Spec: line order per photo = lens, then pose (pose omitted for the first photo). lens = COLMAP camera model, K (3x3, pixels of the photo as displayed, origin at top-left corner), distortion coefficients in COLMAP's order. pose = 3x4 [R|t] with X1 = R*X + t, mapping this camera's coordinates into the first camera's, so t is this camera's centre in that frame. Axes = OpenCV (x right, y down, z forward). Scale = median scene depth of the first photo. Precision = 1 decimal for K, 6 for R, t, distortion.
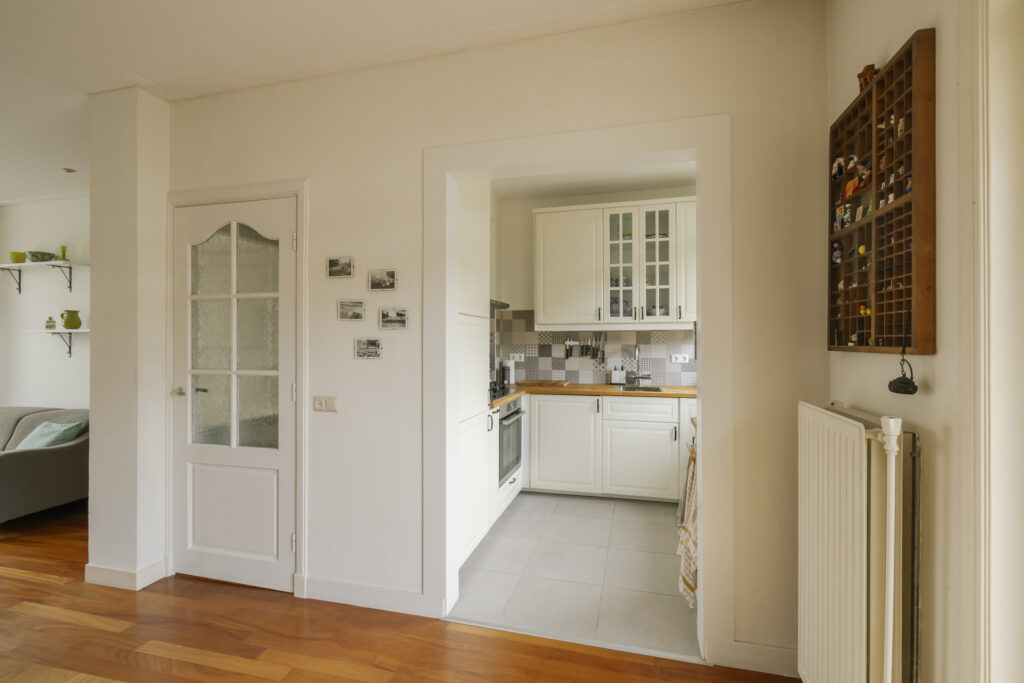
lens RADIAL K [[455.8, 0, 515.5], [0, 455.8, 337.1], [0, 0, 1]] dist [-0.000385, 0.000171]
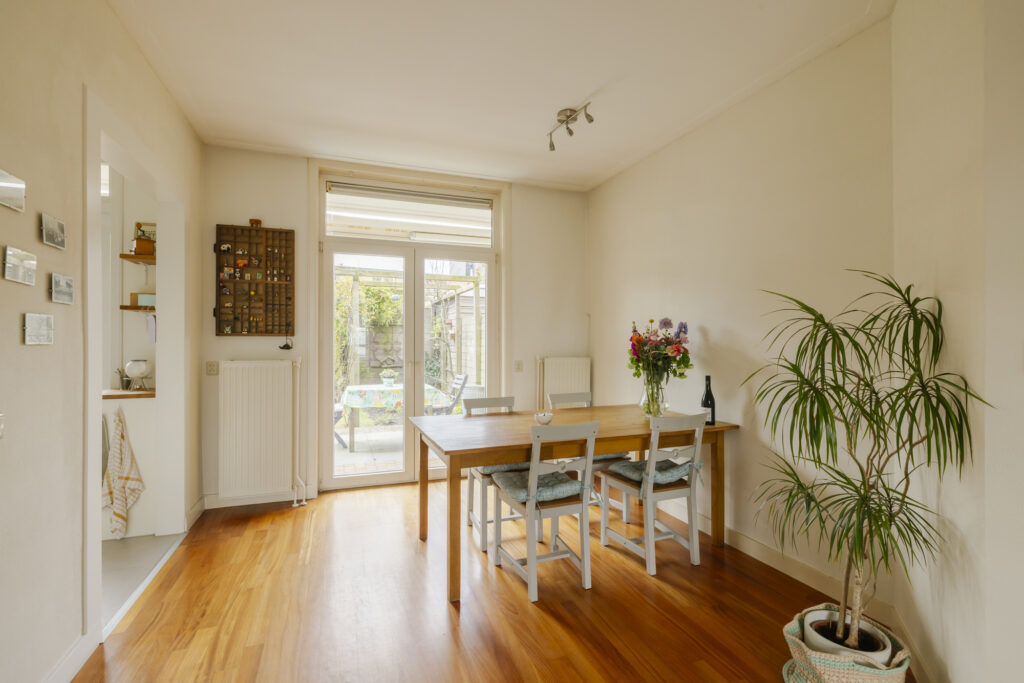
lens RADIAL K [[475.4, 0, 512.0], [0, 475.4, 341.5], [0, 0, 1]] dist [-0.000031, -0.000010]
pose [[-0.603104, 0.001887, 0.797660, -1.893164], [-0.002828, 0.999986, -0.004503, 0.062213], [-0.797657, -0.004971, -0.603090, 1.301264]]
